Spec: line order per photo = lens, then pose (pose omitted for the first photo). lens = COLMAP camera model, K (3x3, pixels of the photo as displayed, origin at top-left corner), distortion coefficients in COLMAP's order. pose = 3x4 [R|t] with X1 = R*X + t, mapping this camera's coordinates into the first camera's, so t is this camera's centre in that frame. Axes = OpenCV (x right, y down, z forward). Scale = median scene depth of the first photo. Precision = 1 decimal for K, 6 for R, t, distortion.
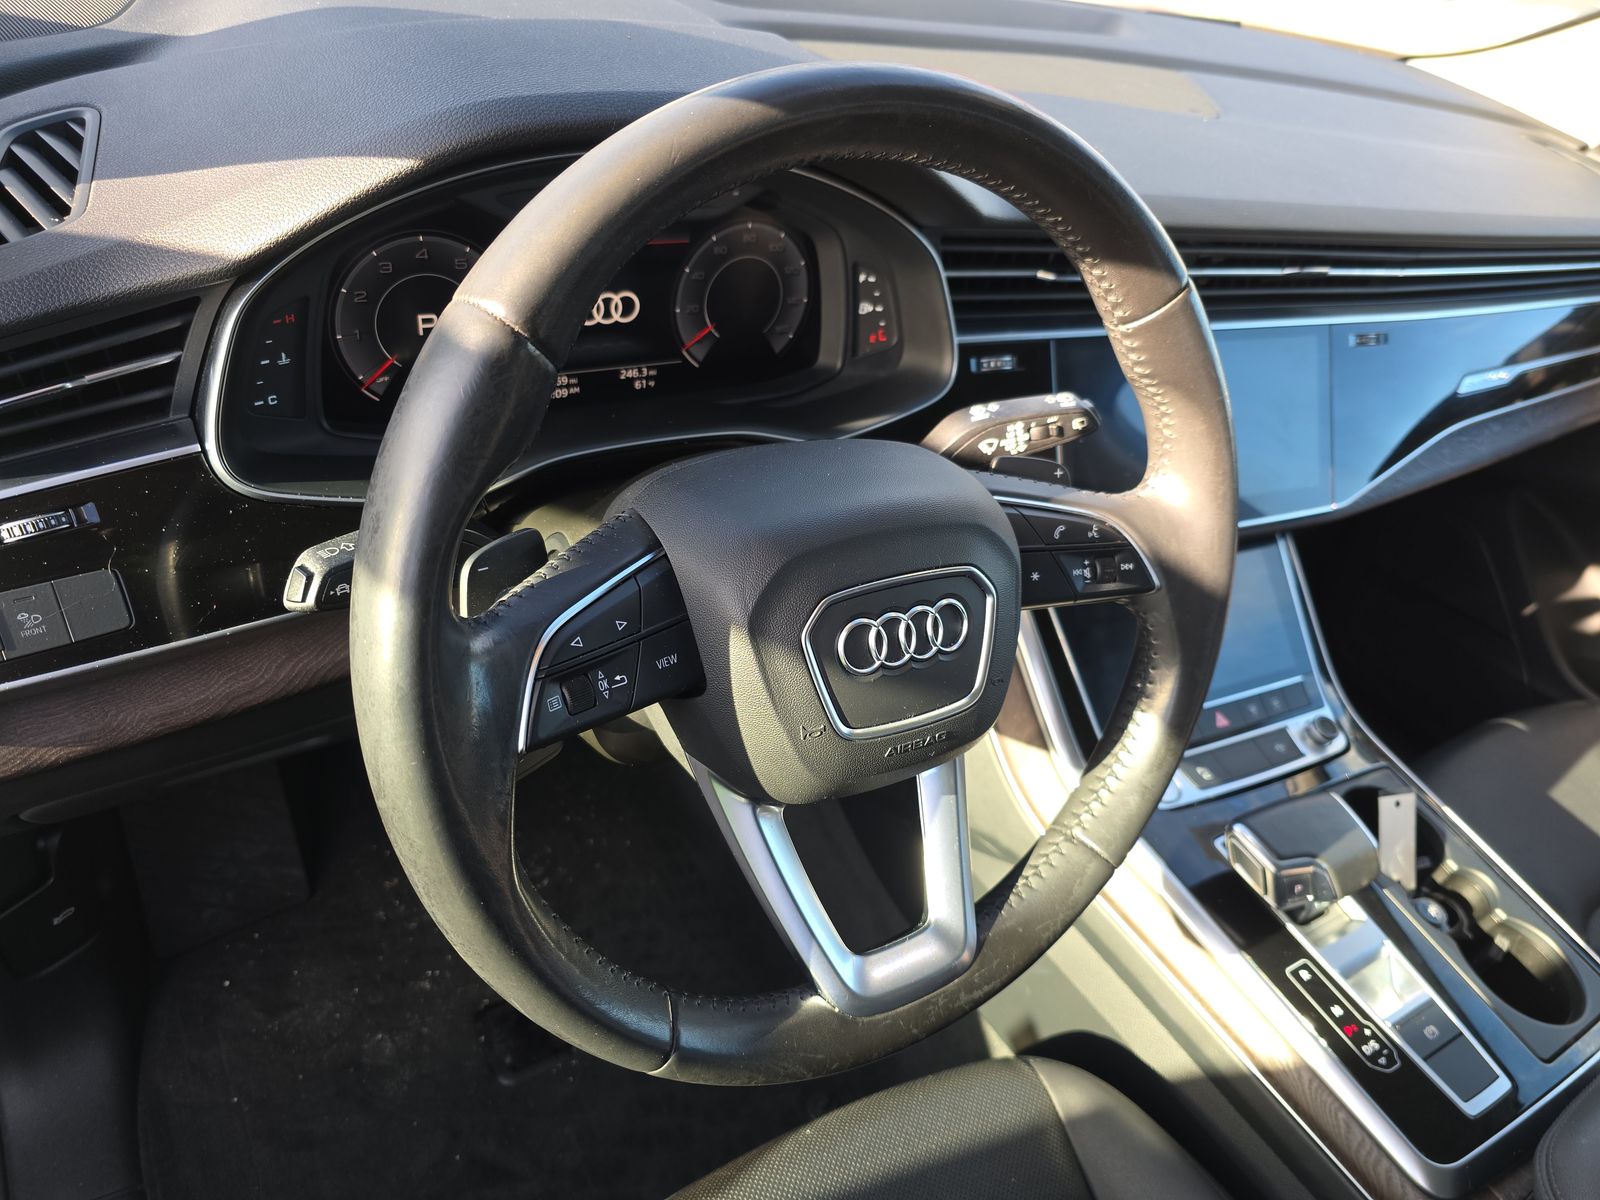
lens RADIAL K [[1142.5, 0, 800.0], [0, 1142.5, 600.0], [0, 0, 1]] dist [0.009021, 0.001039]
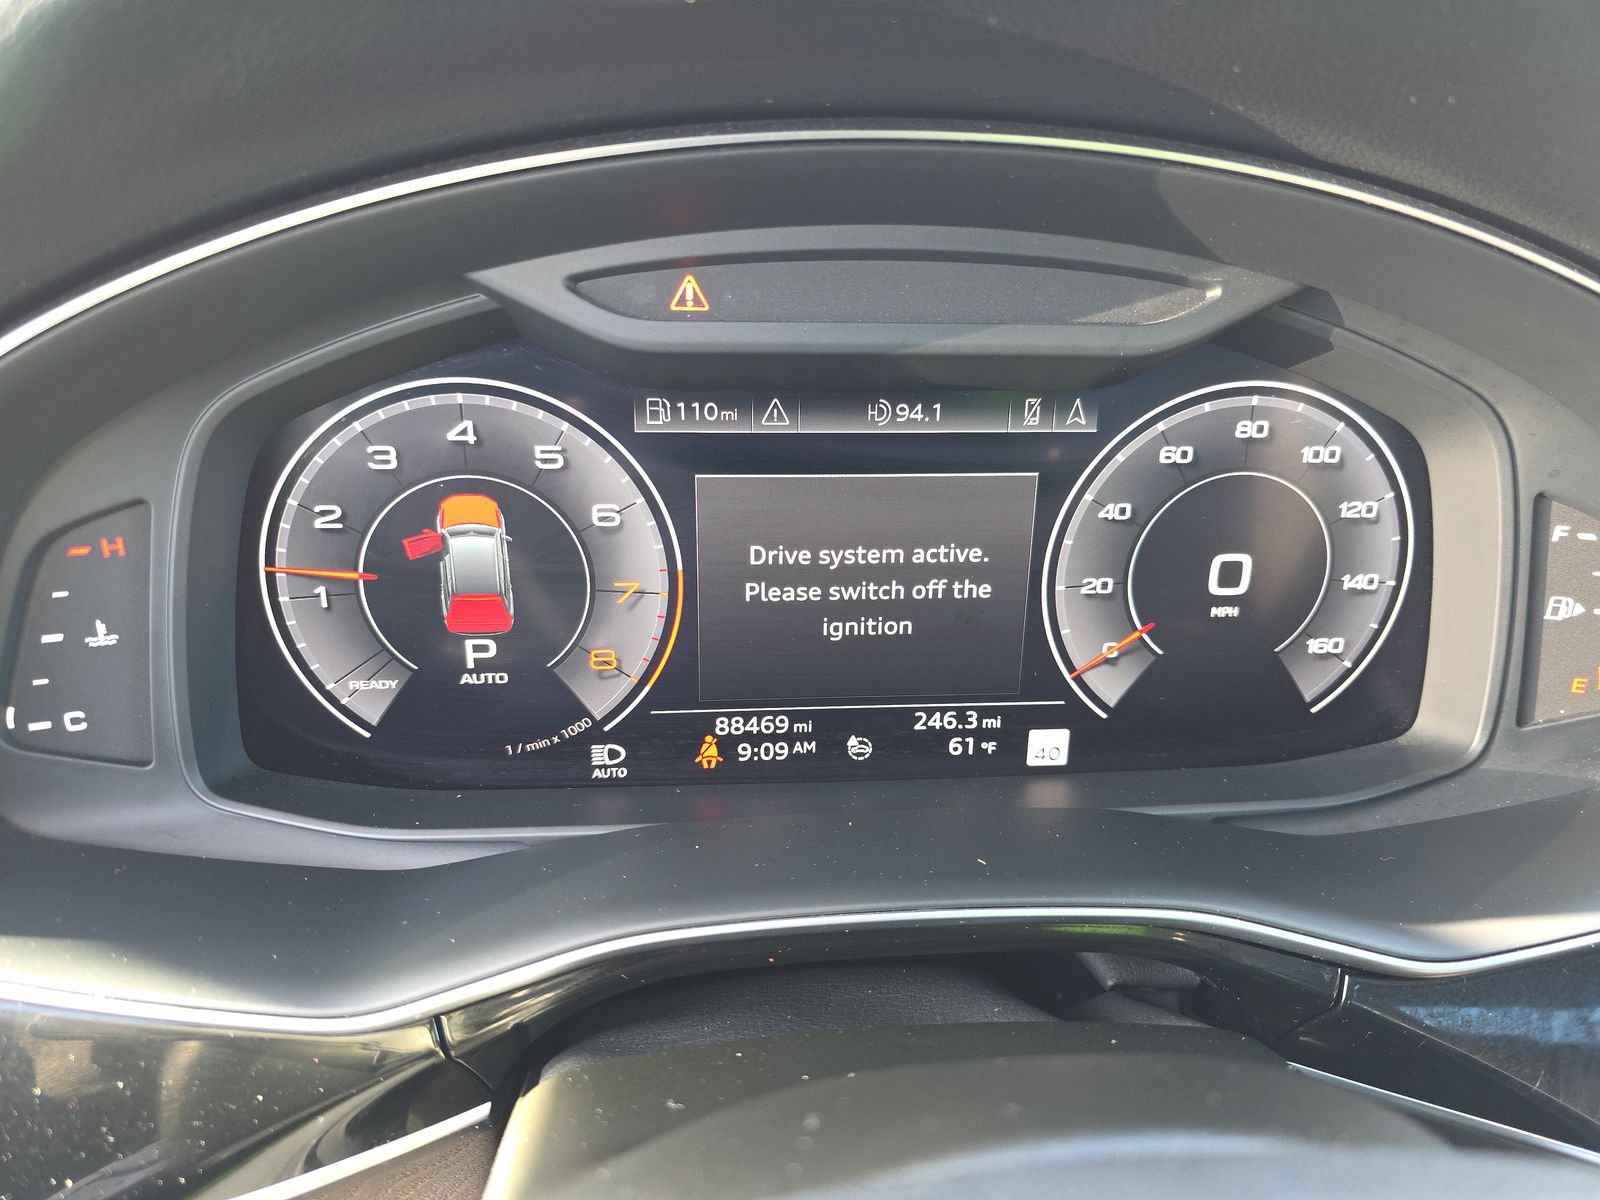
lens RADIAL K [[1142.5, 0, 800.0], [0, 1142.5, 600.0], [0, 0, 1]] dist [0.009021, 0.001039]
pose [[0.896794, 0.047350, -0.439908, -0.004590], [-0.161221, 0.960872, -0.225241, -0.133854], [0.412030, 0.272917, 0.869338, 0.577217]]
